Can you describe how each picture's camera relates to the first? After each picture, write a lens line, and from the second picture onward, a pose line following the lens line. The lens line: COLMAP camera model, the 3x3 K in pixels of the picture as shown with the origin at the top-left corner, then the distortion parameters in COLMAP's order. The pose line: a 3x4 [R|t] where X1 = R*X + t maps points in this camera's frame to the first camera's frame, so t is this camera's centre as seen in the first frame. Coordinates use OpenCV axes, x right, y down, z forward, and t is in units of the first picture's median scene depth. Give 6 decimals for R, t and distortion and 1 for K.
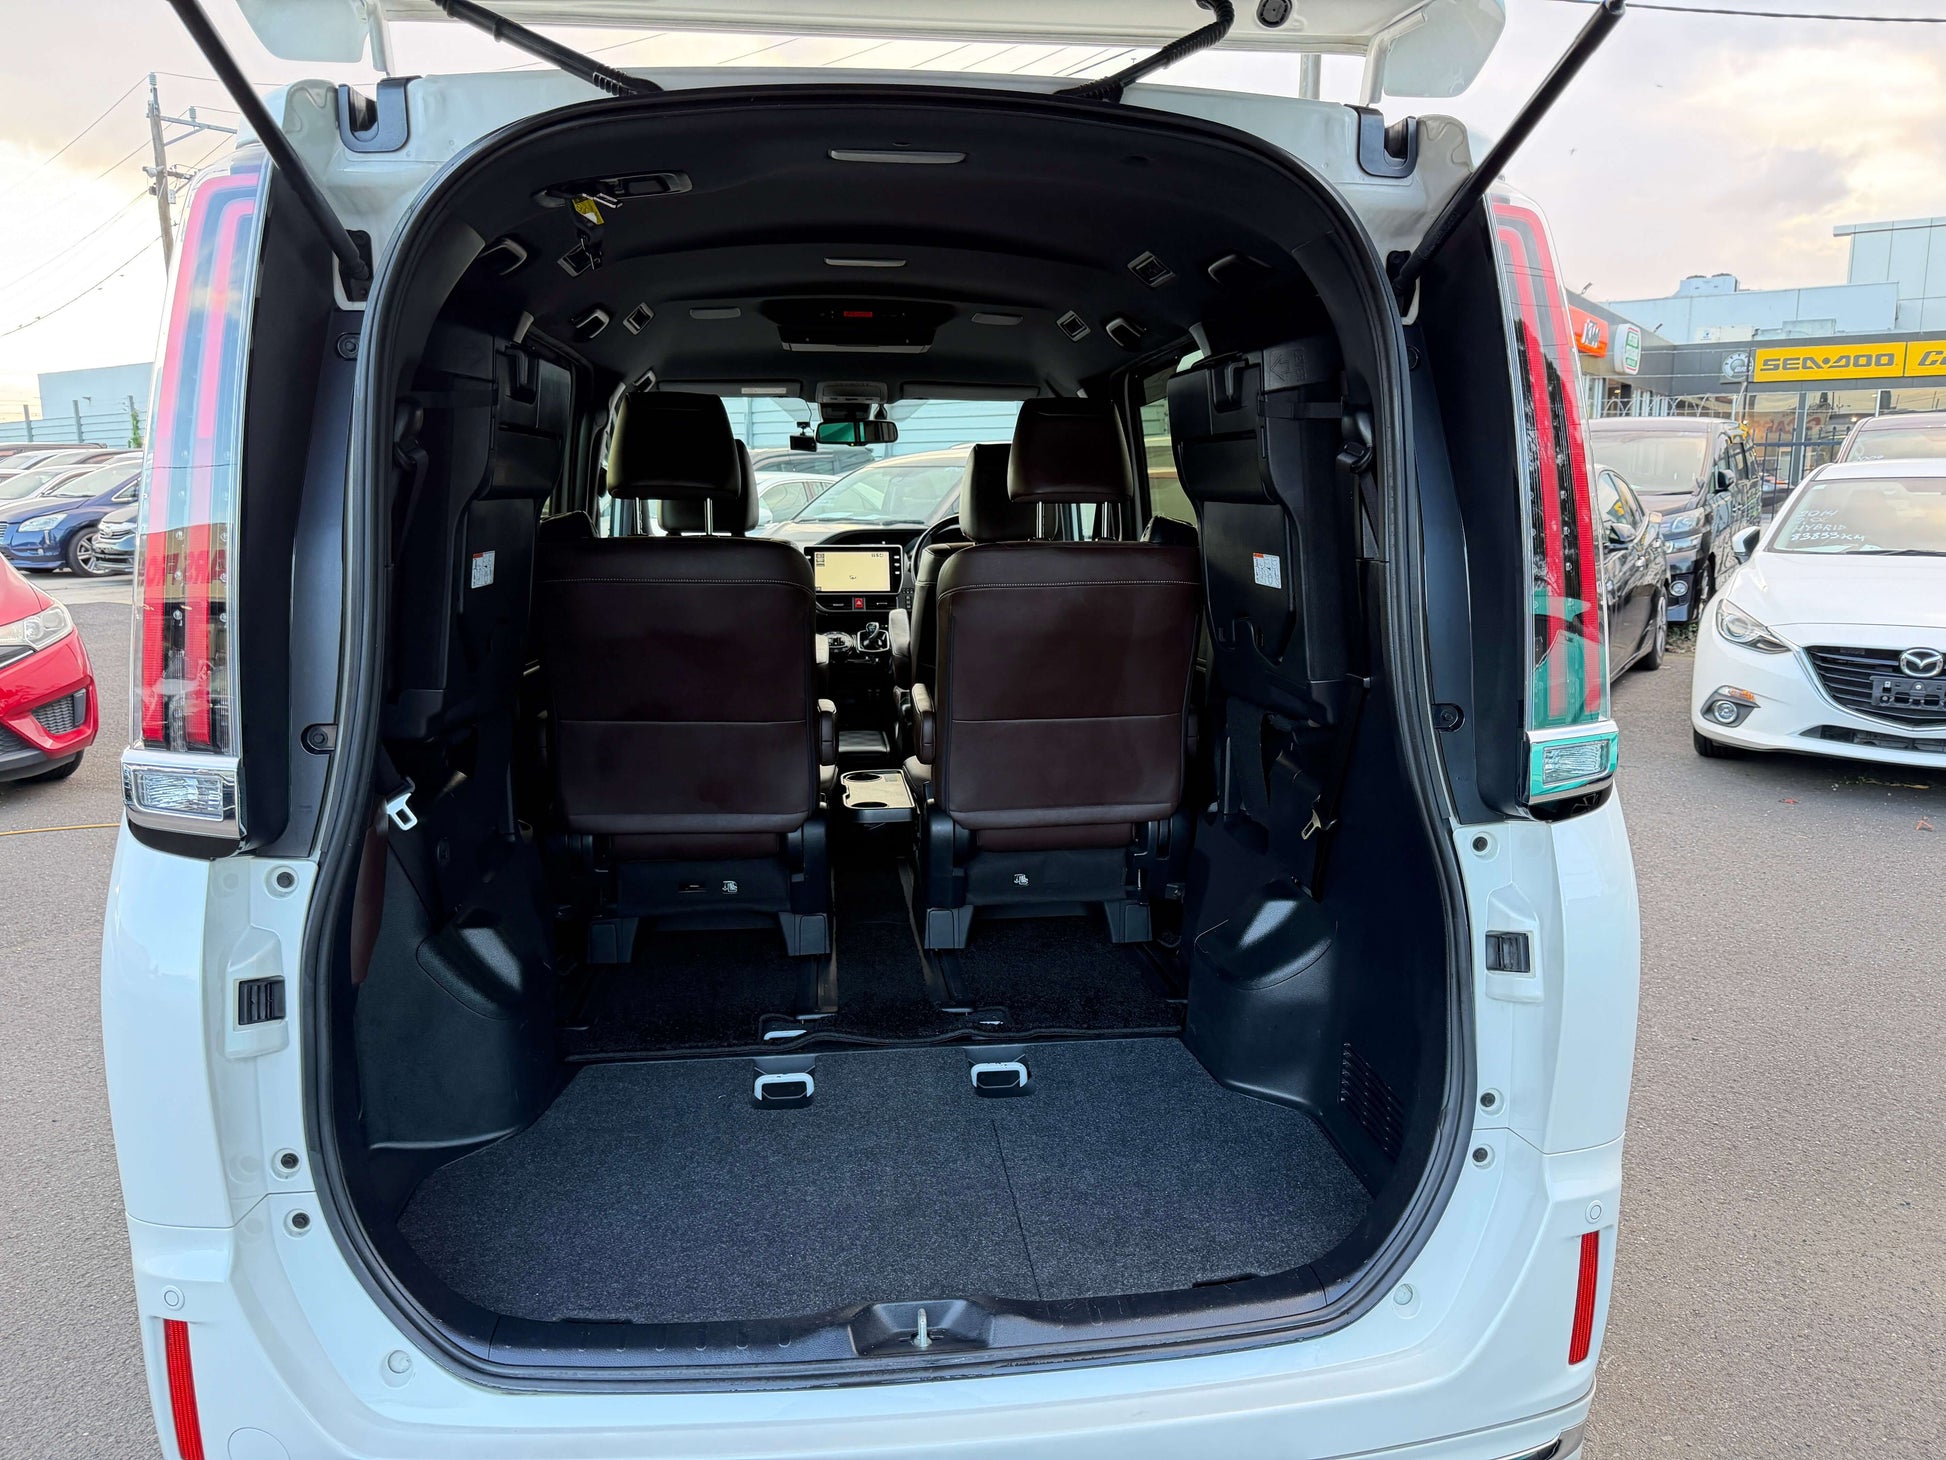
lens RADIAL K [[1422.4, 0, 953.2], [0, 1422.4, 747.6], [0, 0, 1]] dist [0.184356, -0.264118]
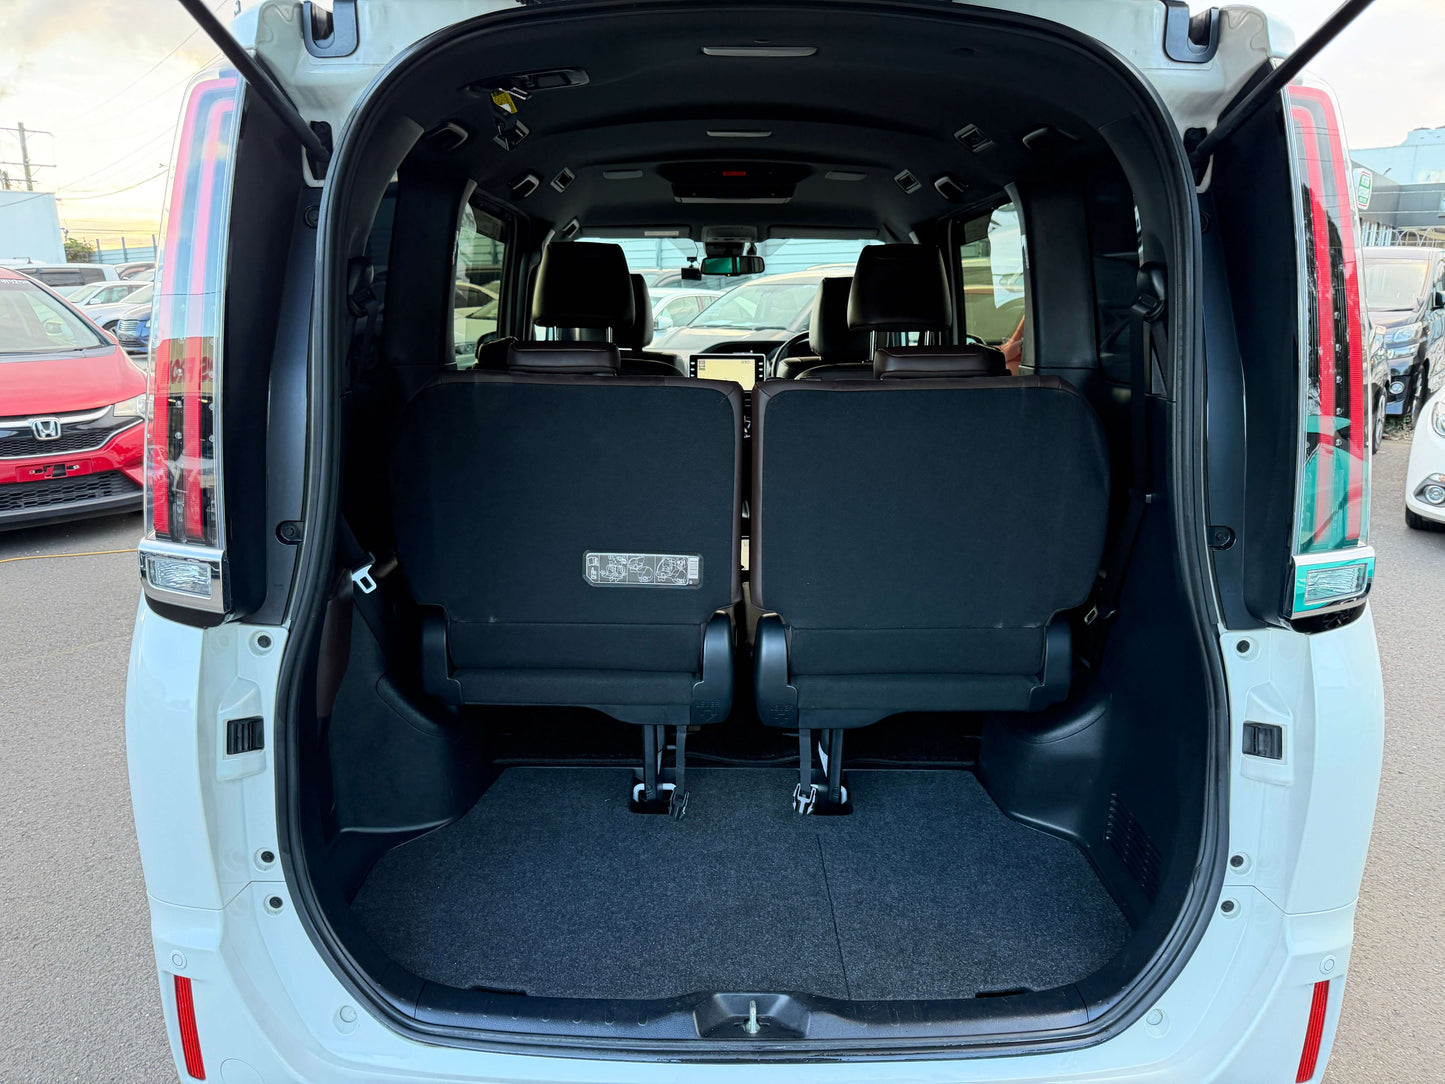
lens RADIAL K [[1041.6, 0, 706.2], [0, 1041.6, 546.1], [0, 0, 1]] dist [0.100052, -0.094174]
pose [[0.994839, 0.029572, -0.097062, 0.014697], [-0.023667, 0.997831, 0.061433, -0.055576], [0.098668, -0.058818, 0.993381, 0.114601]]
